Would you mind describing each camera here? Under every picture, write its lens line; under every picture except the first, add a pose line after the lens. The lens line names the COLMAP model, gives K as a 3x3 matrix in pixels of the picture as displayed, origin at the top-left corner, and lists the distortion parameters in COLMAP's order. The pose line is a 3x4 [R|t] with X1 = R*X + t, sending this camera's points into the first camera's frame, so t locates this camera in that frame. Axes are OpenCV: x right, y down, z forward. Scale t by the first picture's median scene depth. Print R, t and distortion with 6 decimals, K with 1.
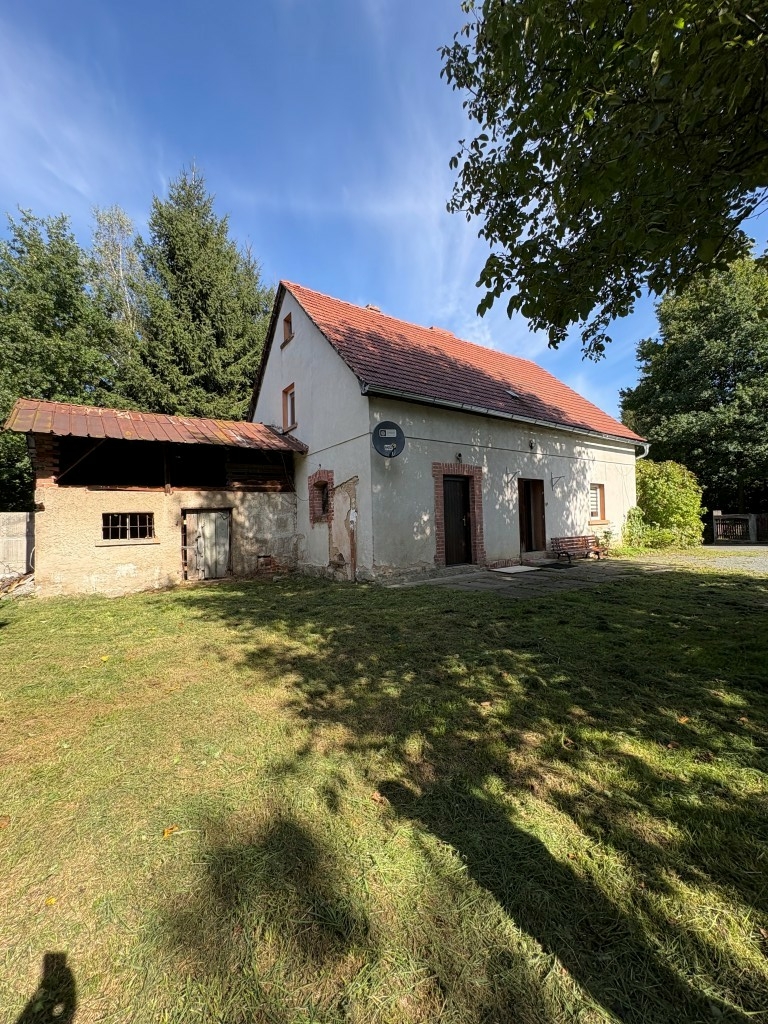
lens RADIAL K [[410.0, 0, 384.2], [0, 410.0, 514.6], [0, 0, 1]] dist [0.001375, 0.000042]
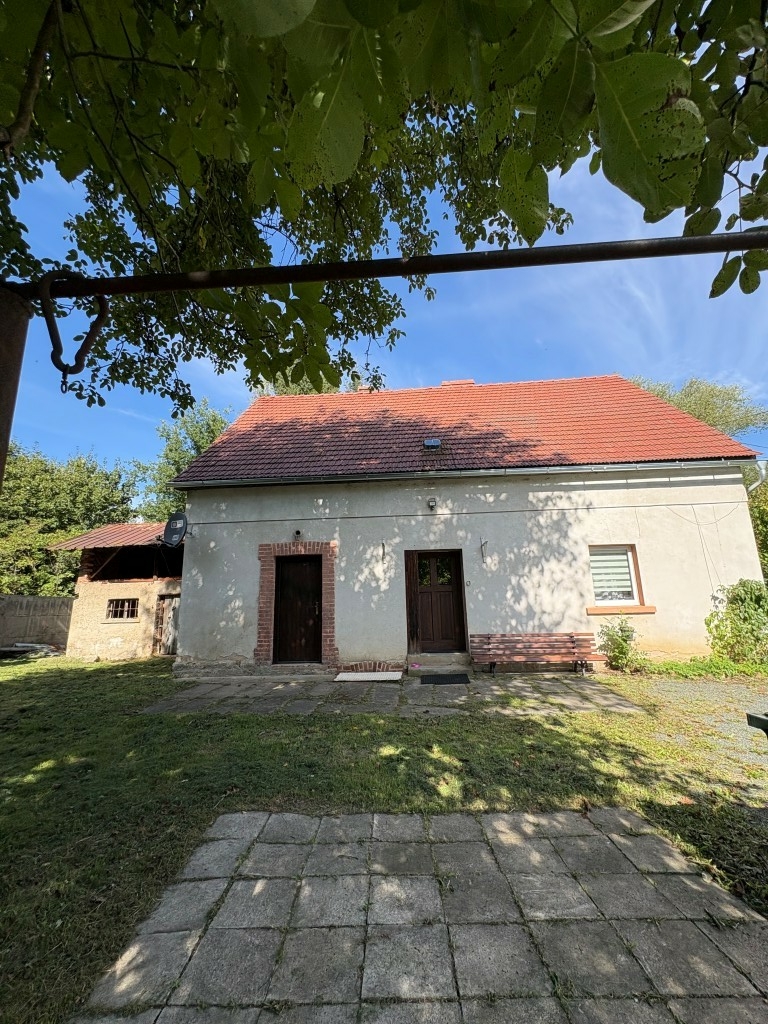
lens RADIAL K [[410.0, 0, 383.7], [0, 410.0, 508.1], [0, 0, 1]] dist [0.001375, 0.000042]
pose [[0.768593, -0.134457, -0.625449, 0.928631], [0.017695, 0.981758, -0.189310, -0.025826], [0.639493, 0.134435, 0.756952, 0.462760]]
